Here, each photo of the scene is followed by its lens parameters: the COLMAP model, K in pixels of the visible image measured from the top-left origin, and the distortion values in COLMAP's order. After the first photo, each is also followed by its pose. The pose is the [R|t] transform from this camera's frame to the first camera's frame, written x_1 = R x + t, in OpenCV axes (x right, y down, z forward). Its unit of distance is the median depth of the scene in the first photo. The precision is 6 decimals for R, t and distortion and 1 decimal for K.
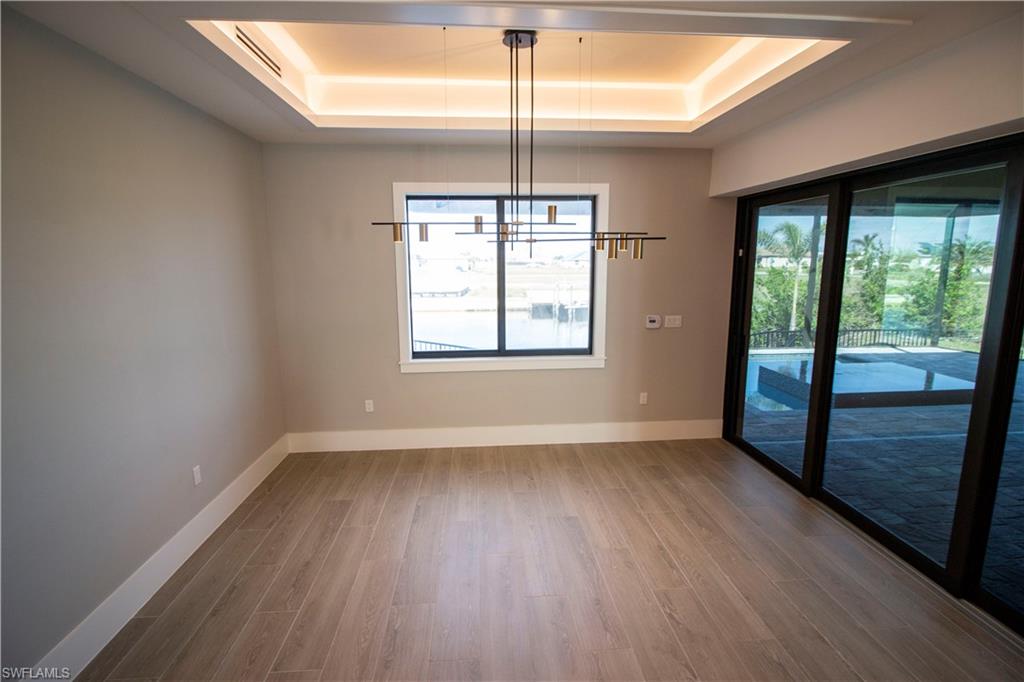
lens RADIAL K [[469.2, 0, 521.0], [0, 469.2, 338.3], [0, 0, 1]] dist [-0.011850, -0.005038]
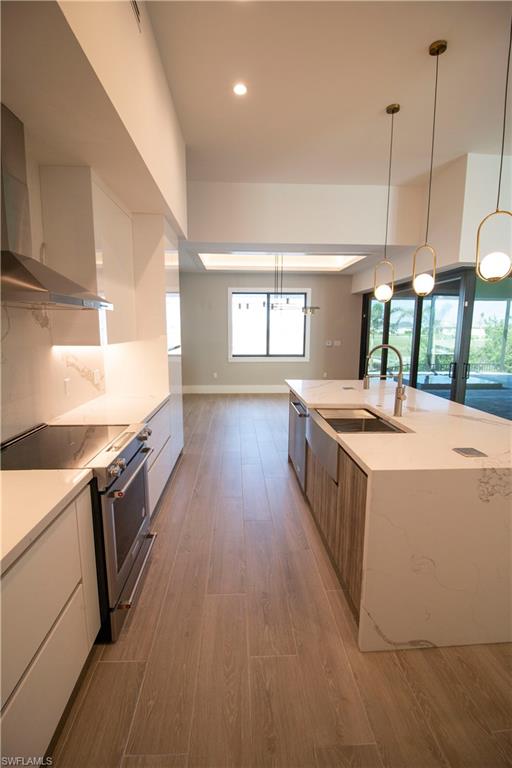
lens RADIAL K [[351.9, 0, 258.9], [0, 351.9, 384.8], [0, 0, 1]] dist [-0.011850, -0.005038]
pose [[0.999966, 0.007837, 0.002543, -0.096702], [-0.007838, 0.999969, 0.000626, 0.194088], [-0.002538, -0.000646, 0.999997, -0.899662]]
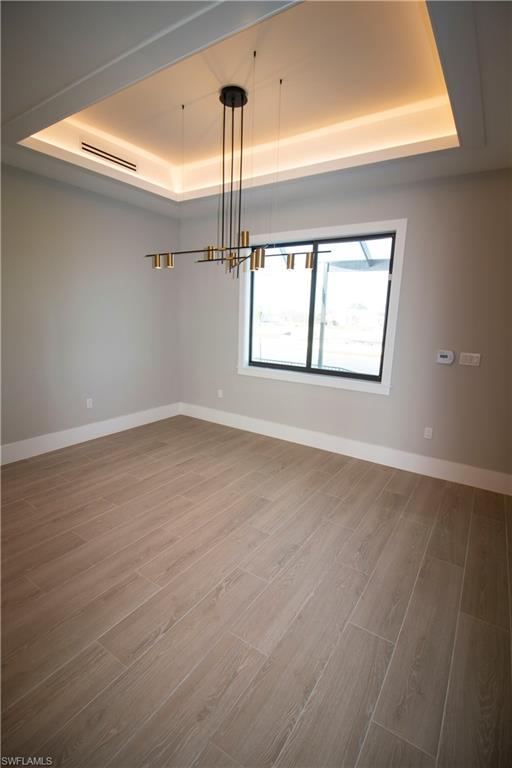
lens RADIAL K [[351.9, 0, 274.7], [0, 351.9, 383.4], [0, 0, 1]] dist [-0.011850, -0.005038]
pose [[0.796637, 0.142223, -0.587487, 0.460015], [-0.135091, 0.989233, 0.056296, 0.027331], [0.589168, 0.034517, 0.807273, 0.213004]]
